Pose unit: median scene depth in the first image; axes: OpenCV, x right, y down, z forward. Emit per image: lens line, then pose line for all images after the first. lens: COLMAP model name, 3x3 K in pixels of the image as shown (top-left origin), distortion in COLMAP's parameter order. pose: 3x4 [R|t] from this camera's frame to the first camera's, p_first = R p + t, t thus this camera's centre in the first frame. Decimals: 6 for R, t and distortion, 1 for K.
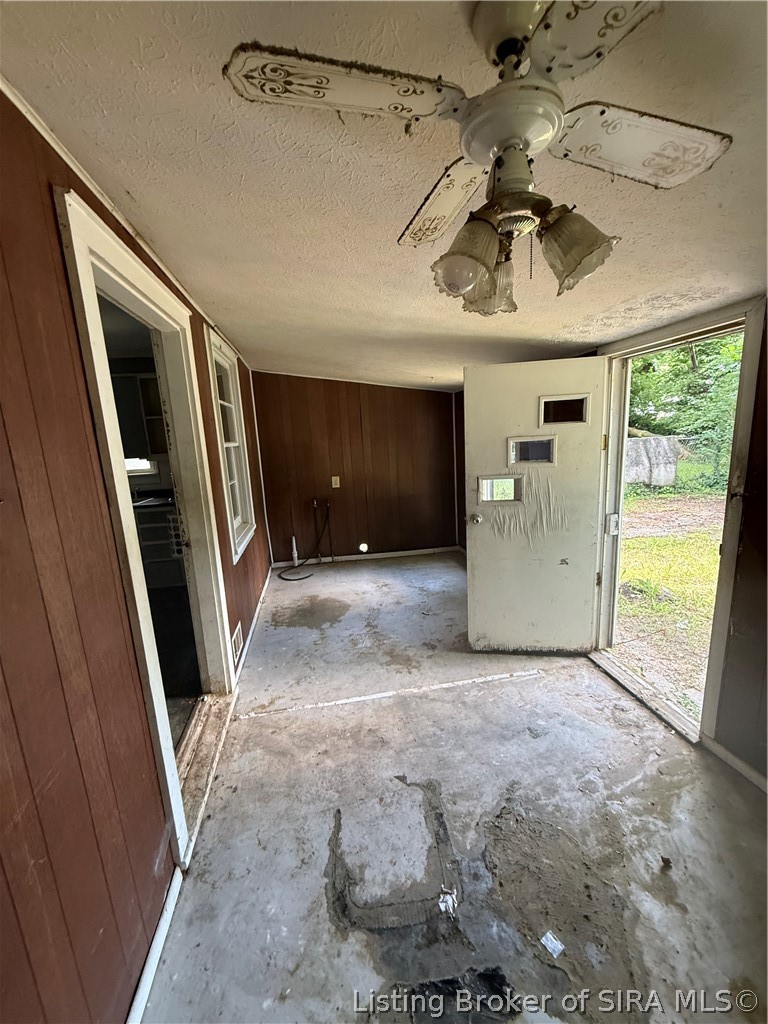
lens RADIAL K [[416.1, 0, 384.3], [0, 416.1, 514.1], [0, 0, 1]] dist [0.000659, 0.000198]
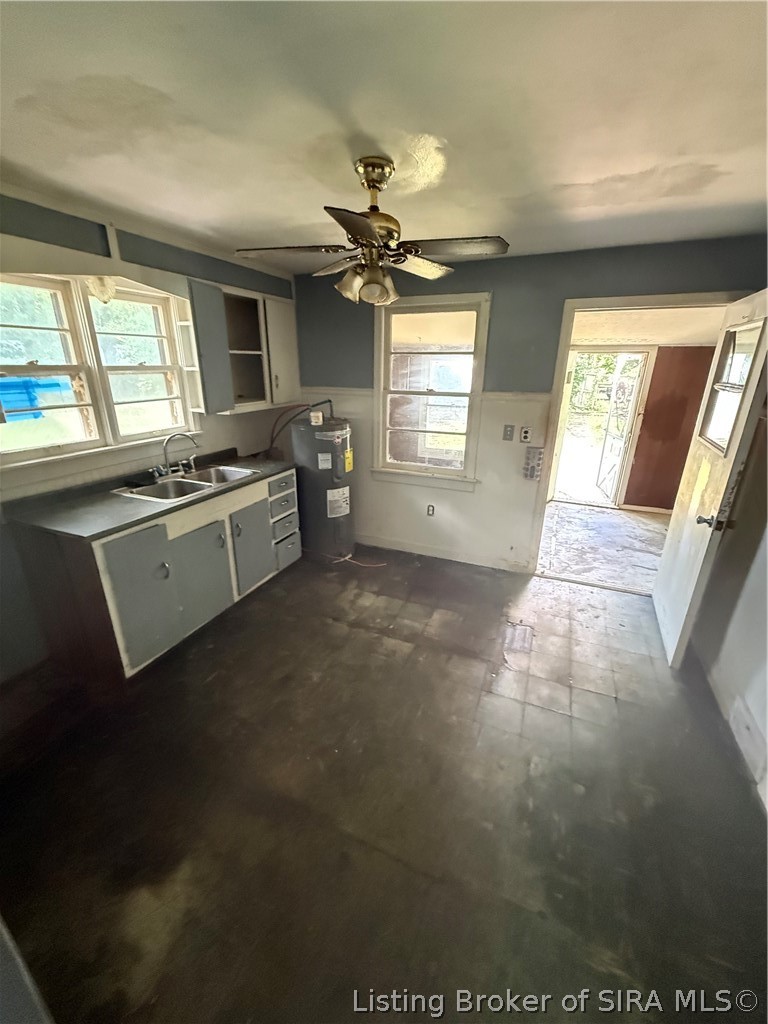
lens RADIAL K [[416.1, 0, 382.8], [0, 416.1, 511.6], [0, 0, 1]] dist [0.000659, 0.000198]
pose [[0.528905, -0.232209, 0.816296, -2.726358], [0.119090, 0.972630, 0.199519, -0.184387], [-0.840284, -0.008314, 0.542083, 0.970165]]
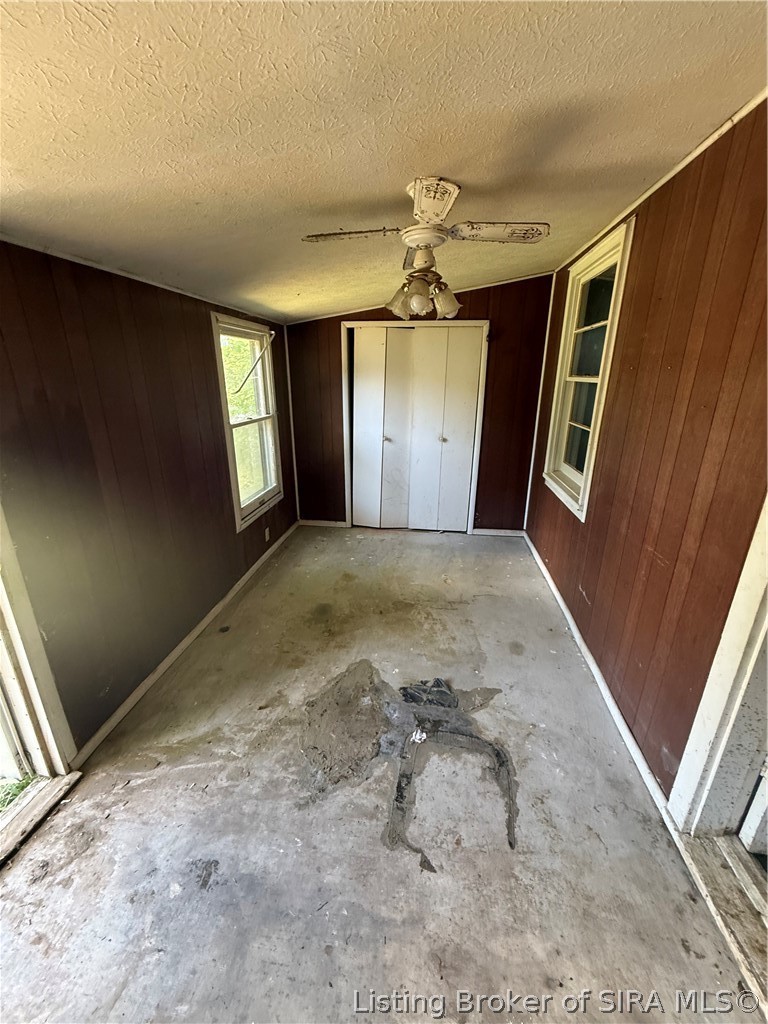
lens RADIAL K [[416.1, 0, 383.4], [0, 416.1, 514.5], [0, 0, 1]] dist [0.000659, 0.000198]
pose [[-0.956620, -0.045445, 0.287773, -0.078370], [0.101433, 0.874008, 0.475207, -0.300975], [-0.273112, 0.483782, -0.831484, 1.517884]]
